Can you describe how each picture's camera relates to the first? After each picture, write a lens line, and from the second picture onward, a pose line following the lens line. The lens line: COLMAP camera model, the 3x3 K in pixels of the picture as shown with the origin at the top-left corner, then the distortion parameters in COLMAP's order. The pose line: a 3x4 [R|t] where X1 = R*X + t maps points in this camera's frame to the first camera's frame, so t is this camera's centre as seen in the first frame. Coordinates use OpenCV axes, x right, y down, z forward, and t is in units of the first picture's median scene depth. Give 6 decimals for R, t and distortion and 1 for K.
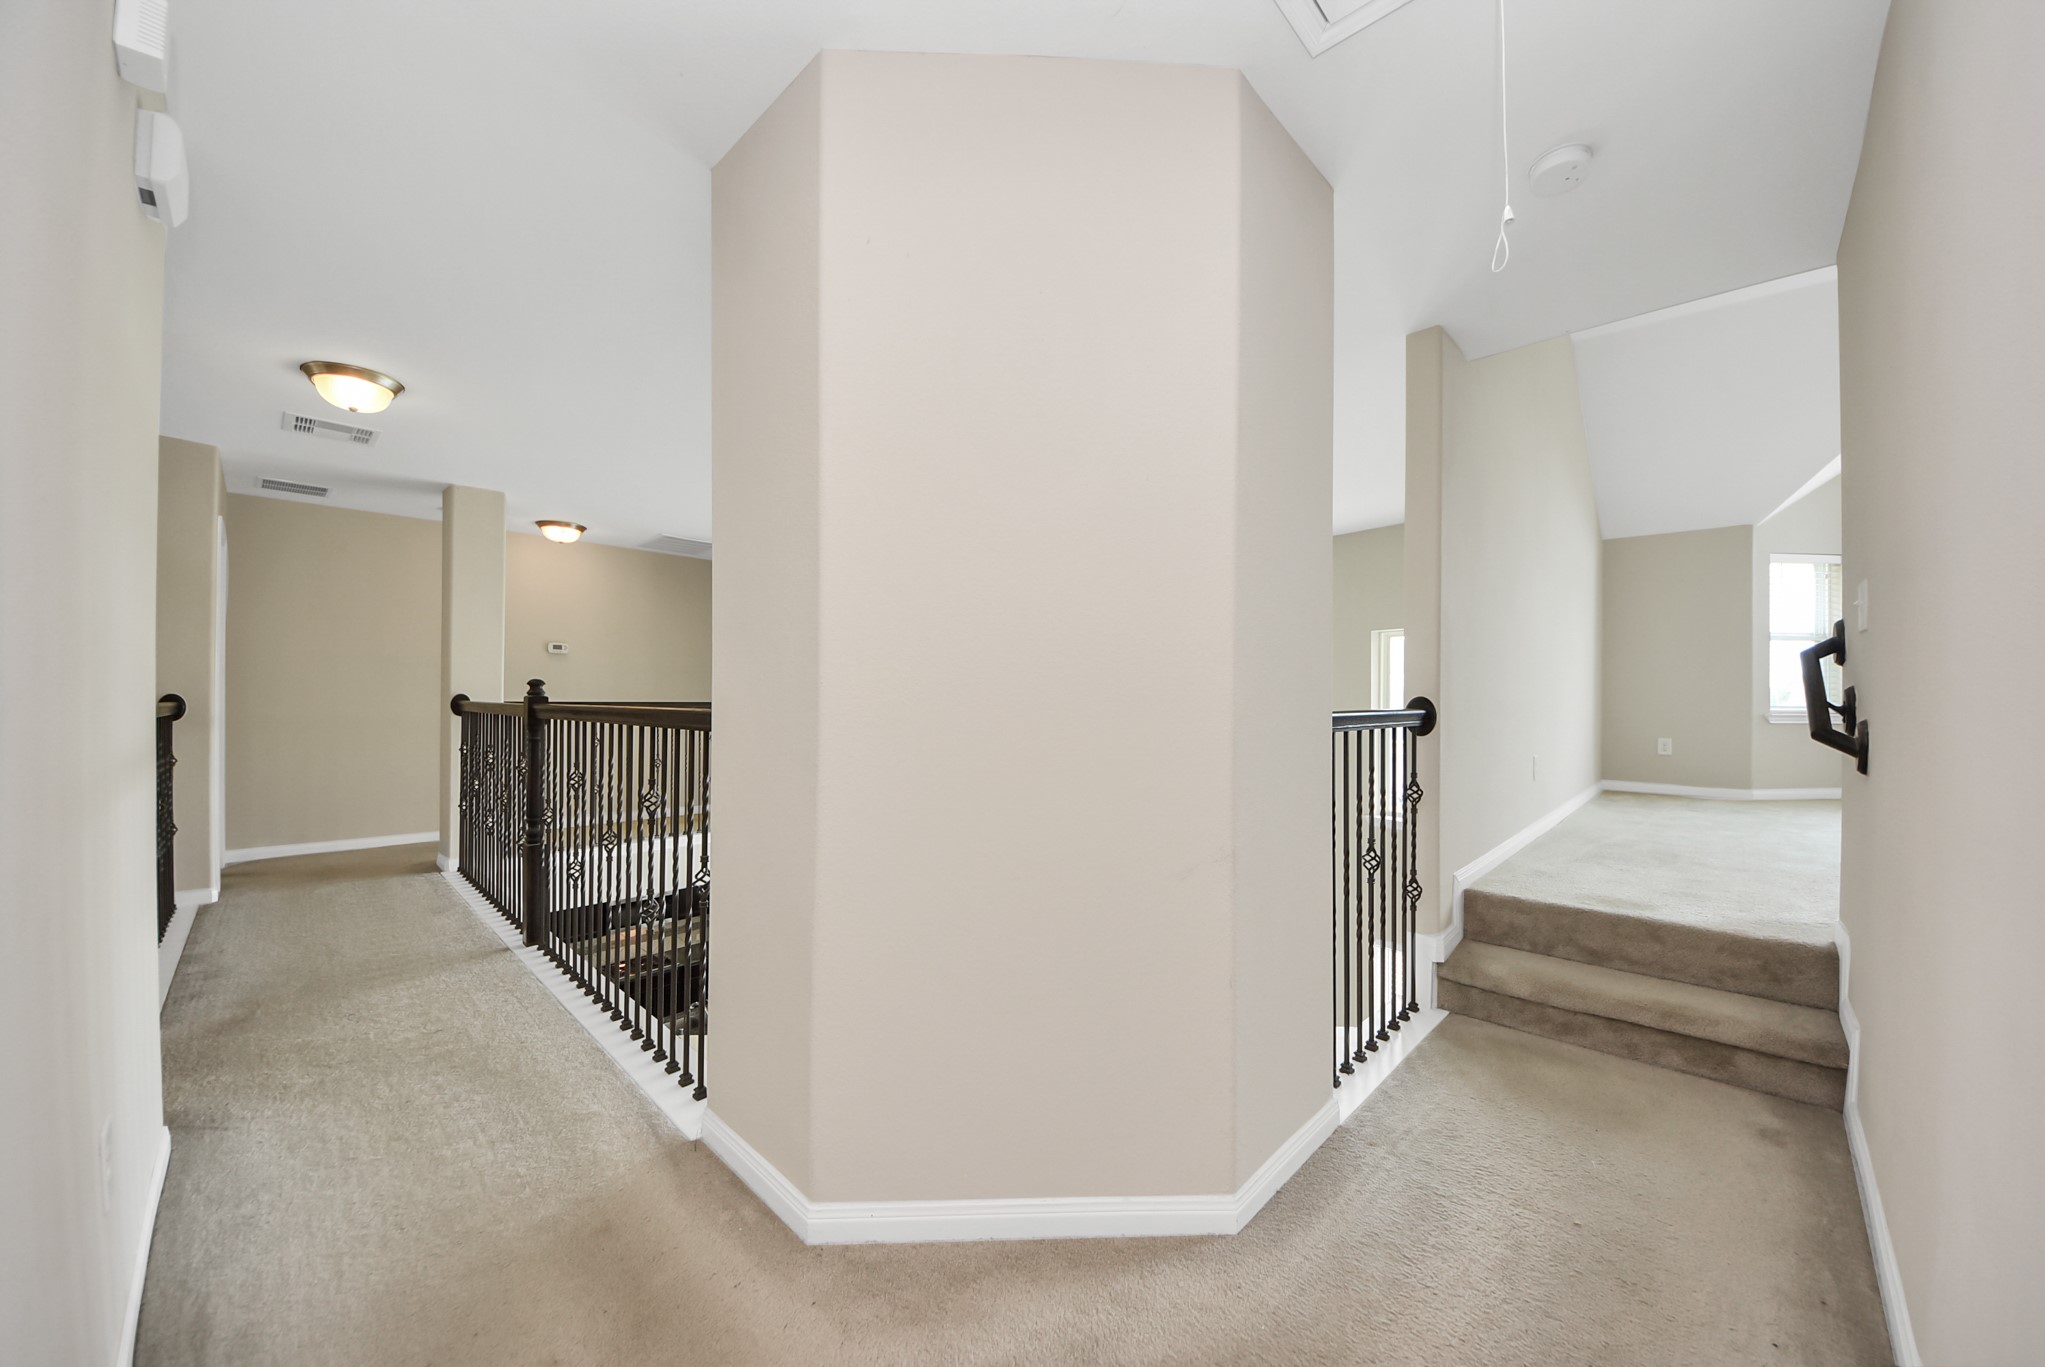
lens RADIAL K [[746.1, 0, 1037.1], [0, 746.1, 700.1], [0, 0, 1]] dist [0.021002, -0.015574]
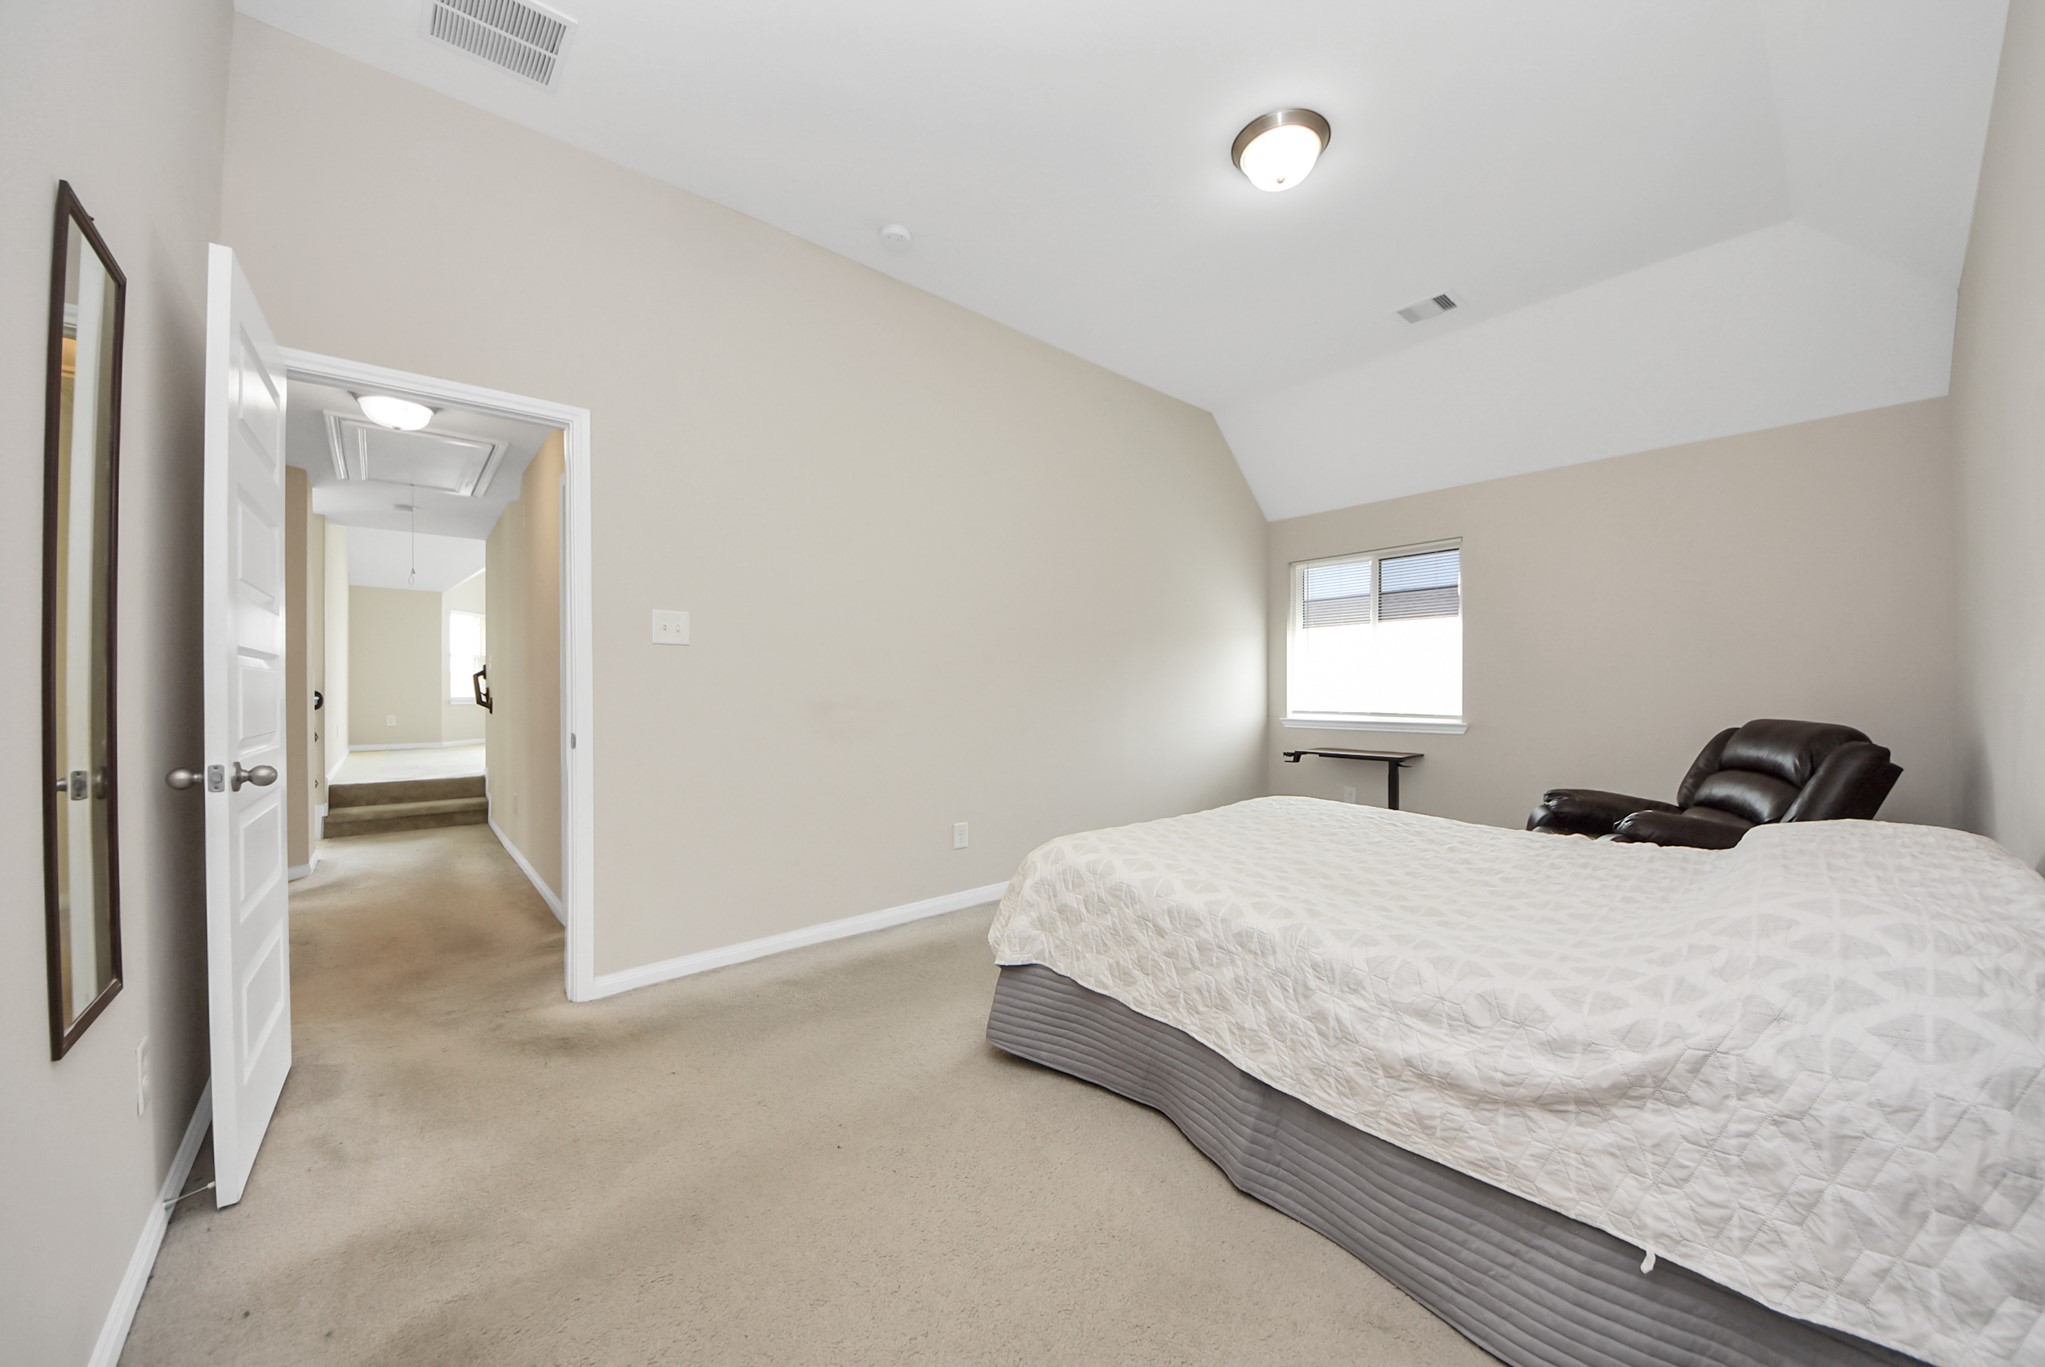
lens RADIAL K [[746.1, 0, 1037.1], [0, 746.1, 700.1], [0, 0, 1]] dist [0.021002, -0.015574]
pose [[0.114611, -0.008819, 0.993371, -1.516930], [-0.000682, 0.999960, 0.008956, 0.004327], [-0.993410, -0.001704, 0.114600, -1.407294]]
